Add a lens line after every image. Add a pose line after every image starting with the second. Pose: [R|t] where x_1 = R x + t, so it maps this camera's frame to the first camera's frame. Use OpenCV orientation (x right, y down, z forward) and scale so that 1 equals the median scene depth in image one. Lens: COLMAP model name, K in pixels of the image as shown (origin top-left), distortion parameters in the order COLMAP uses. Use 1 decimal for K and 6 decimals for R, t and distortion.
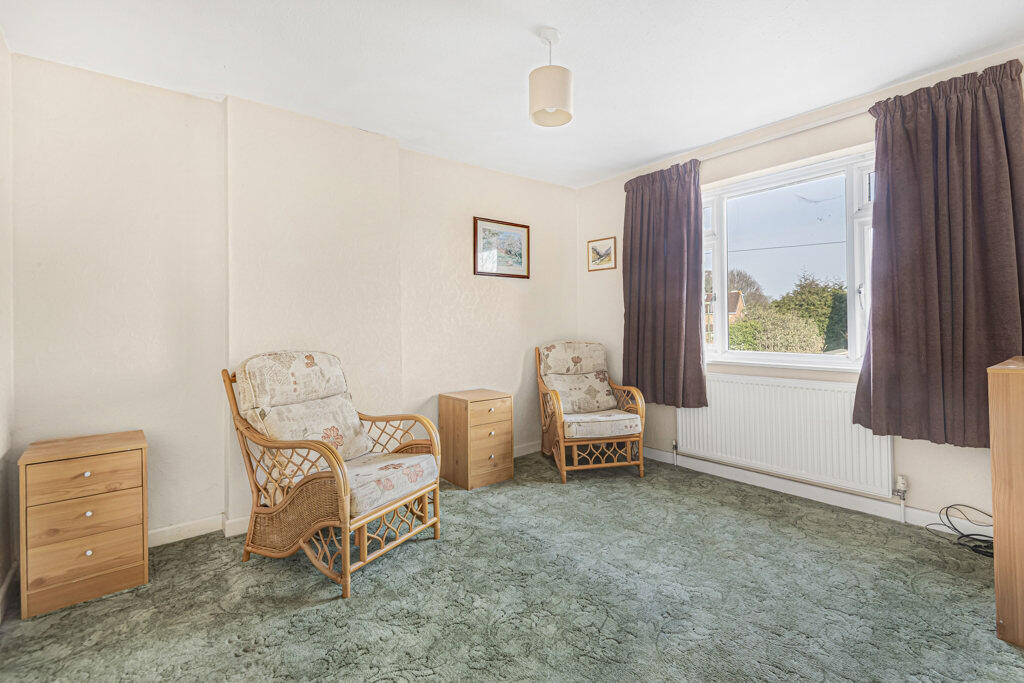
lens RADIAL K [[471.9, 0, 534.9], [0, 471.9, 327.7], [0, 0, 1]] dist [0.047370, -0.024722]
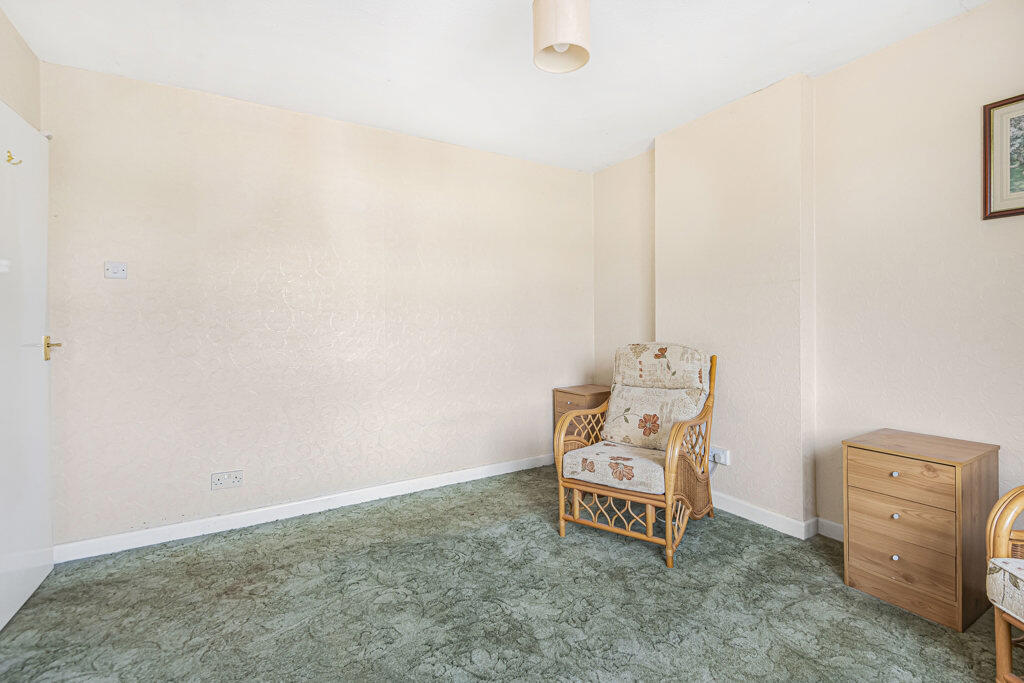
lens RADIAL K [[471.9, 0, 534.9], [0, 471.9, 327.7], [0, 0, 1]] dist [0.047370, -0.024722]
pose [[-0.133820, -0.004410, -0.990996, 0.694750], [-0.006847, 0.999970, -0.003525, 0.016530], [0.990982, 0.006313, -0.133846, 0.888602]]
